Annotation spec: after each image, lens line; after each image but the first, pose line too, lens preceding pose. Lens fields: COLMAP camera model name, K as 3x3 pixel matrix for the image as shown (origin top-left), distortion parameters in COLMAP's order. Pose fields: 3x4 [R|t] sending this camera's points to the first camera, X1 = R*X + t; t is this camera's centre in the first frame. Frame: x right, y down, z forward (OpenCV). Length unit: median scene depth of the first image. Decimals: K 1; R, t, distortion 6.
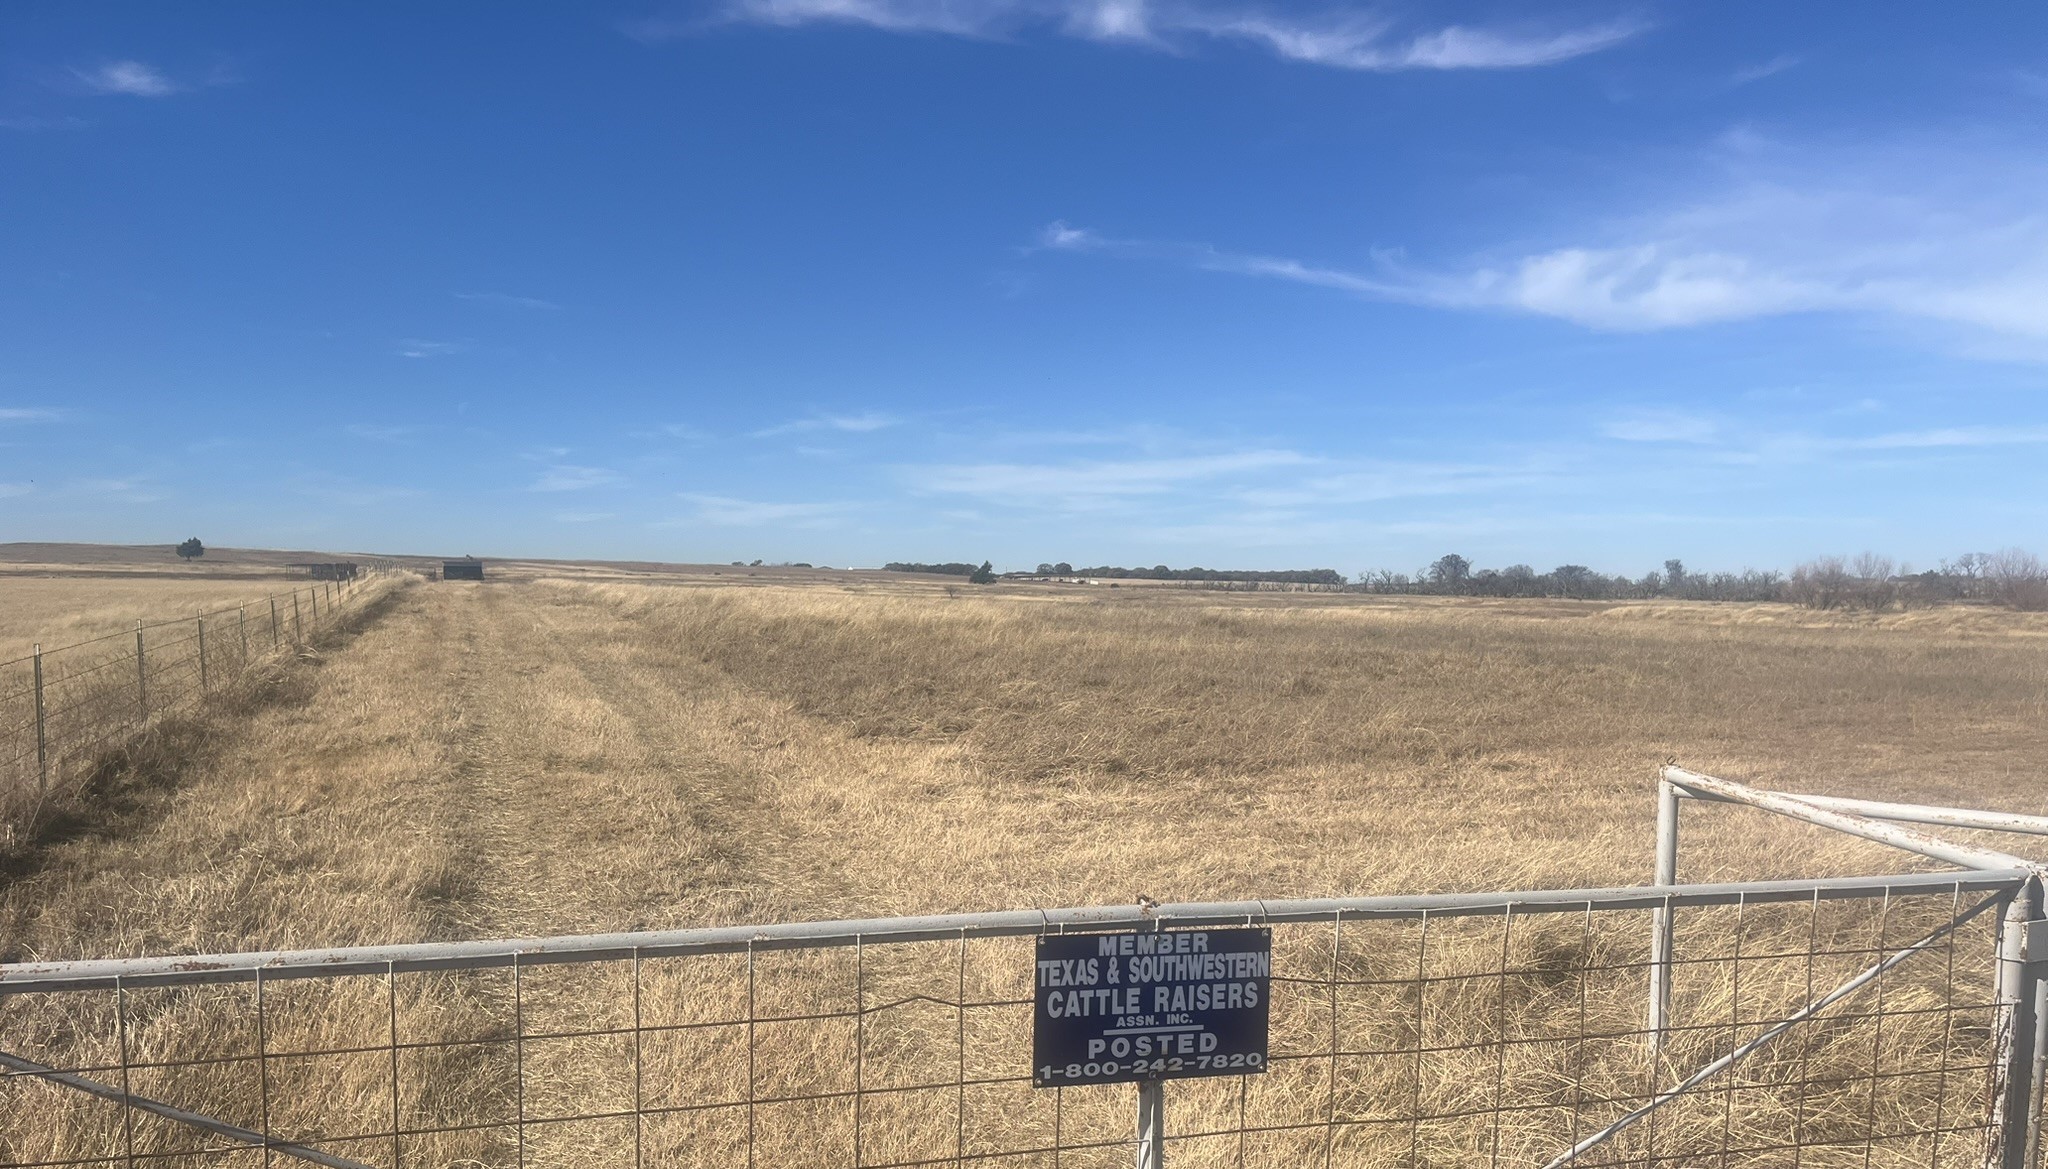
lens RADIAL K [[1563.3, 0, 1038.1], [0, 1563.3, 763.2], [0, 0, 1]] dist [0.041583, -0.060888]
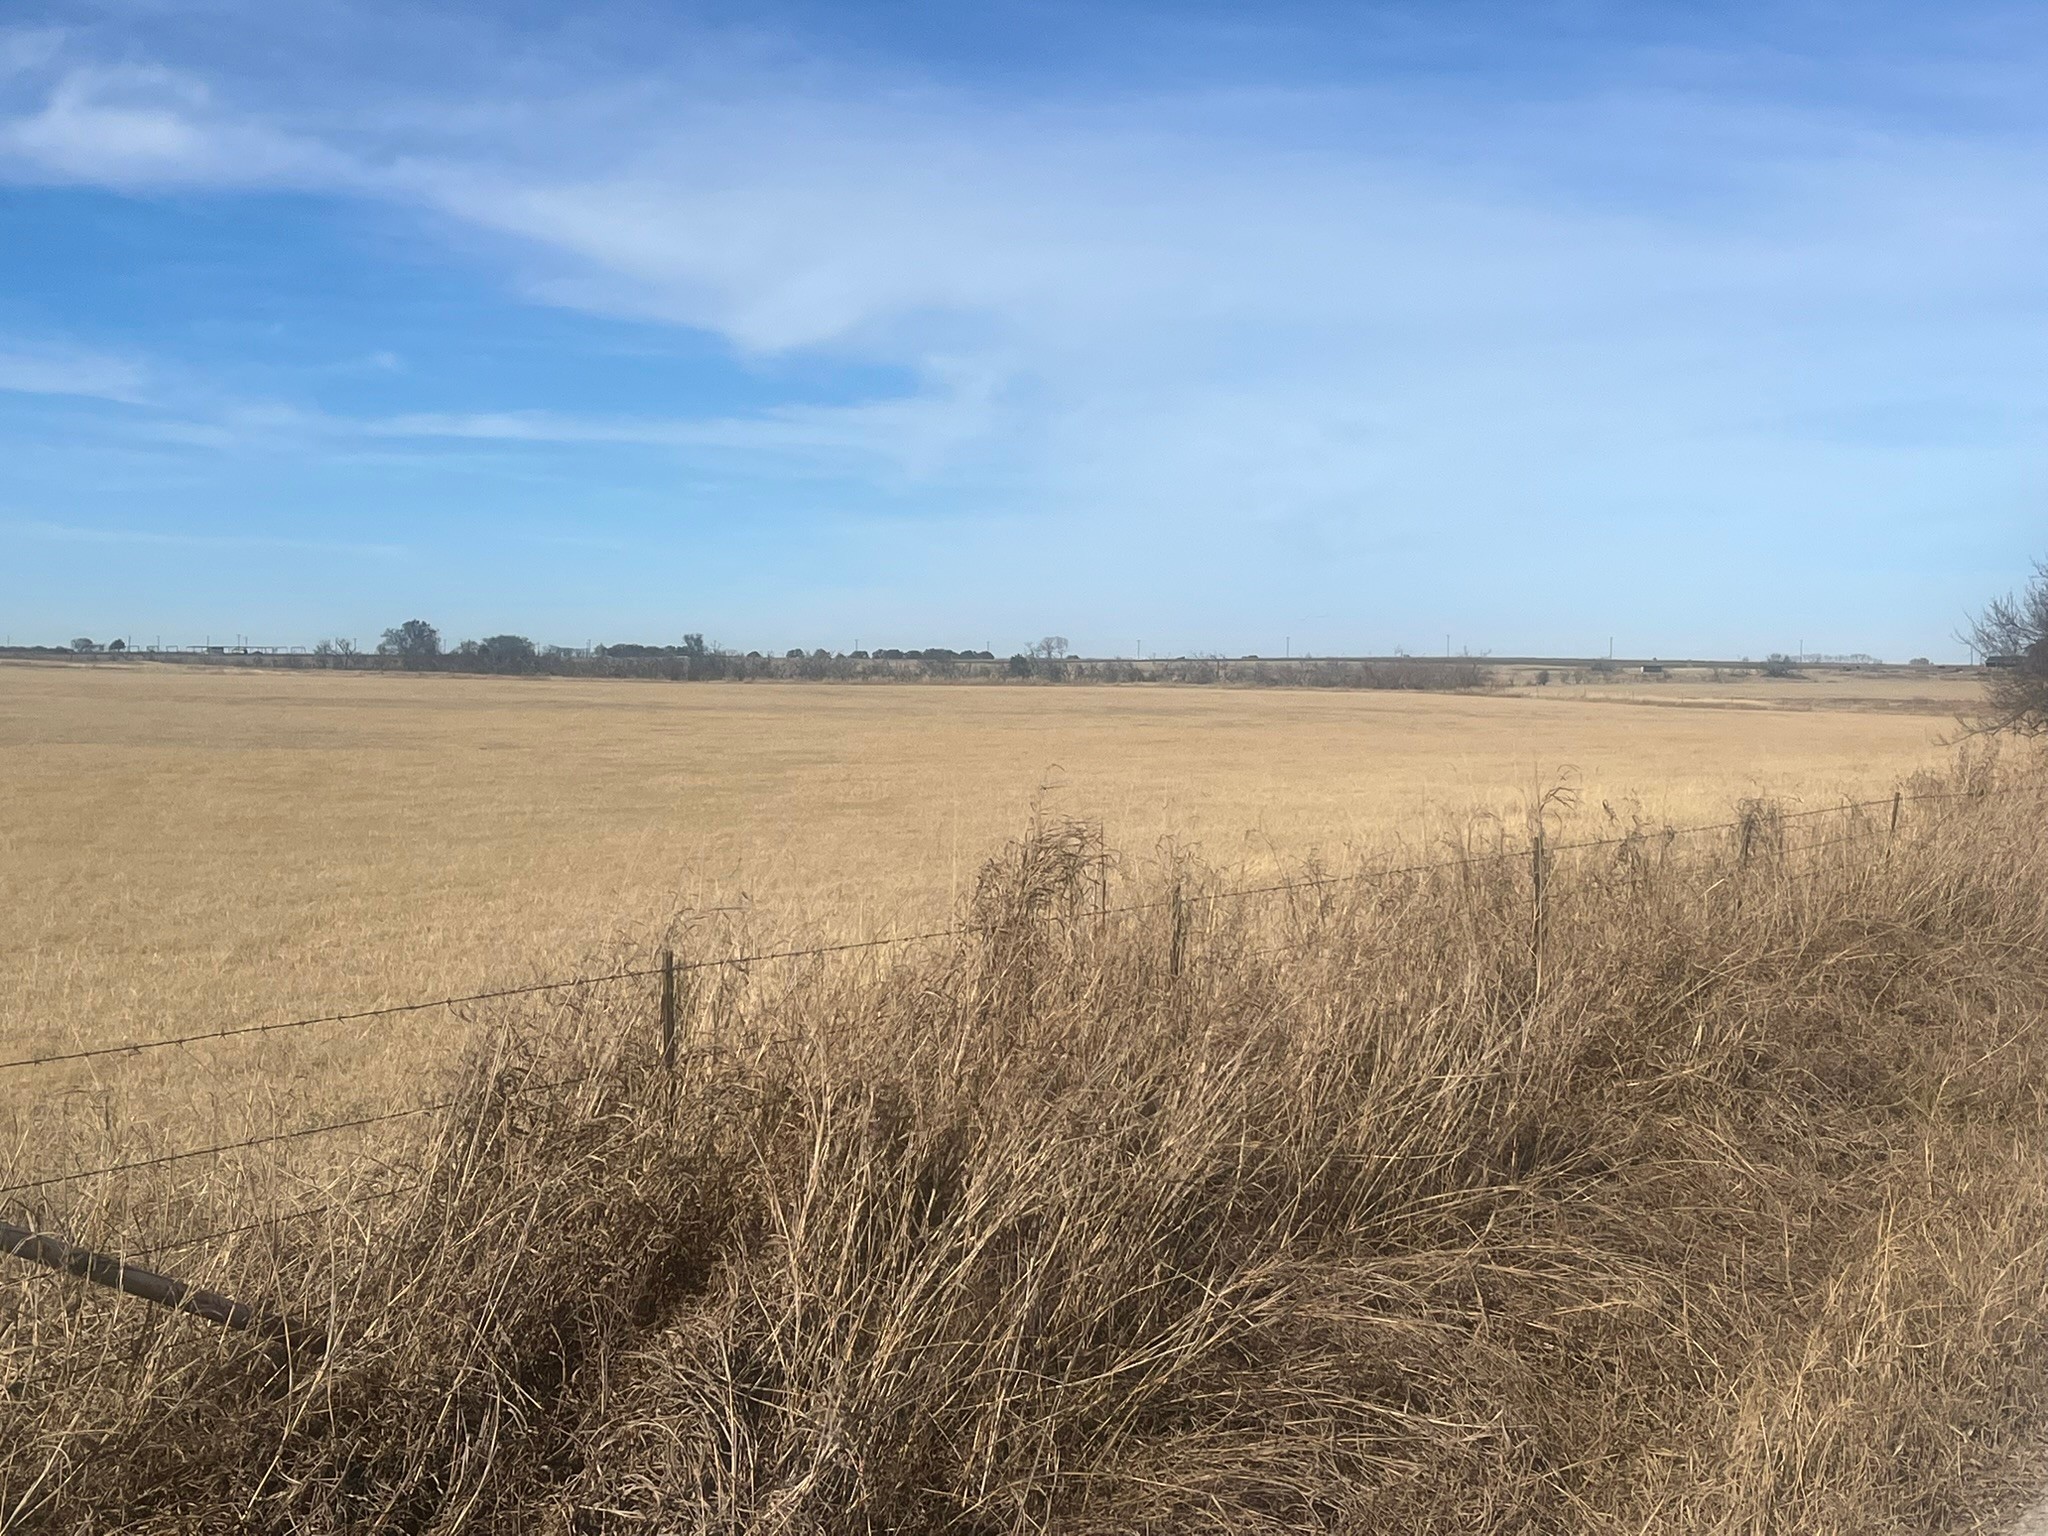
lens RADIAL K [[2662.1, 0, 1064.2], [0, 2662.1, 783.0], [0, 0, 1]] dist [0.052657, 0.000000]
pose [[0.737611, -0.024153, 0.674794, 0.035529], [0.063375, 0.997425, -0.033574, -0.032991], [-0.672245, 0.067530, 0.737242, 0.176392]]
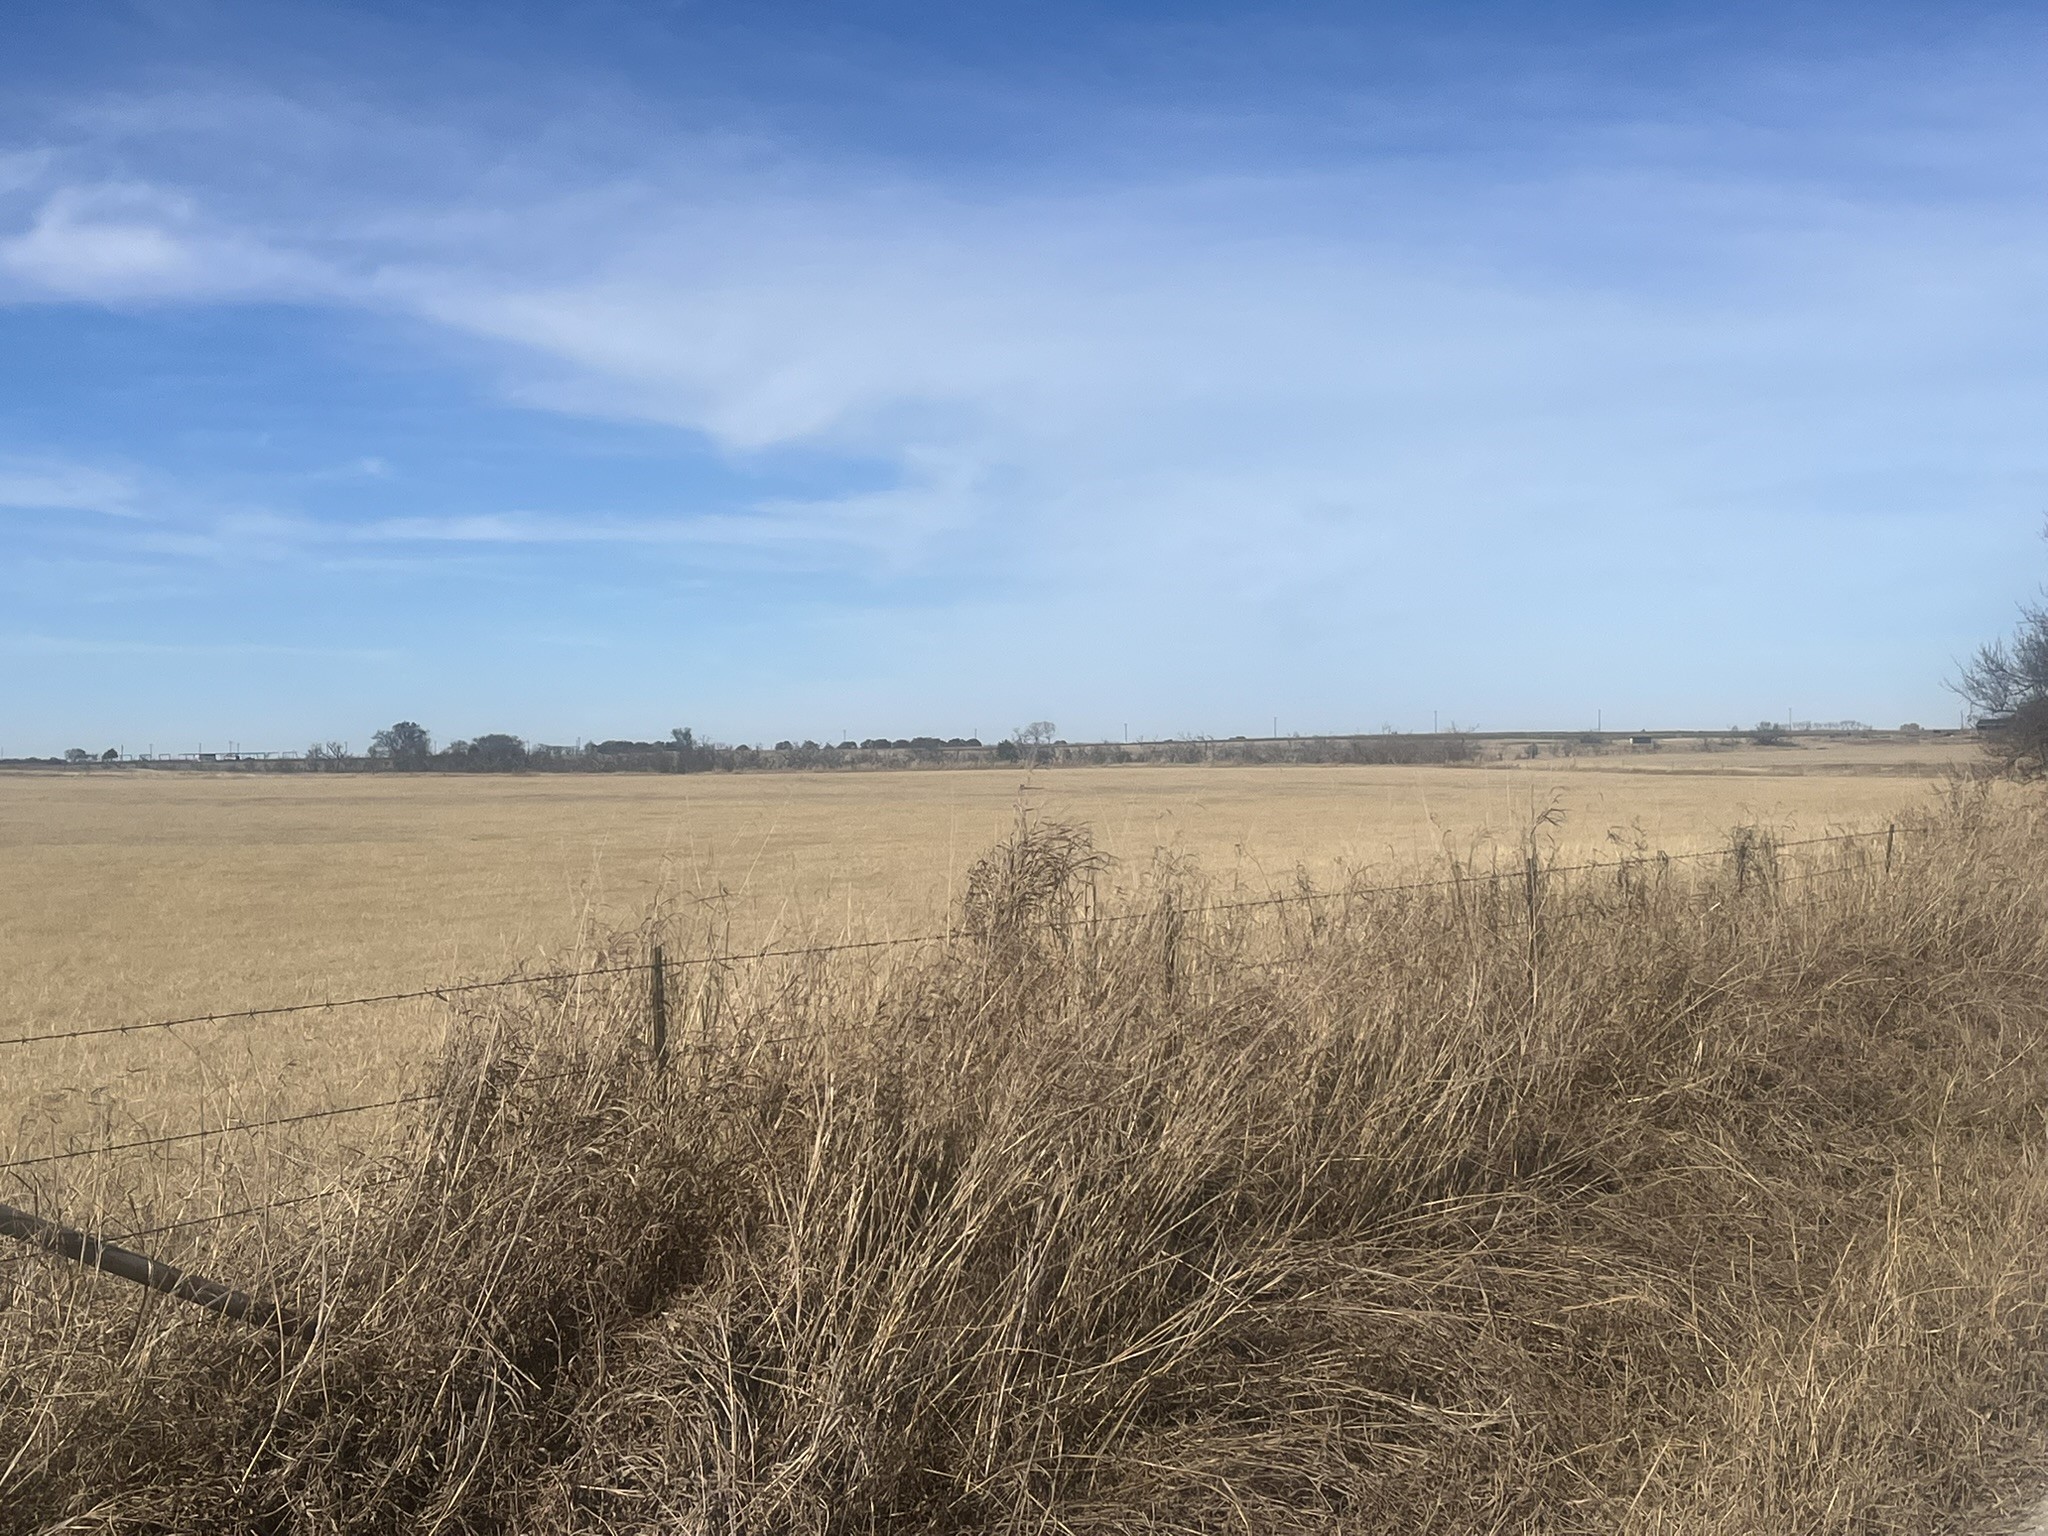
lens RADIAL K [[2662.1, 0, 1025.8], [0, 2662.1, 782.2], [0, 0, 1]] dist [0.052657, 0.000000]
pose [[0.744219, -0.021400, 0.667592, 0.035683], [0.089065, 0.993740, -0.067433, -0.030956], [-0.661971, 0.109645, 0.741467, 0.176662]]
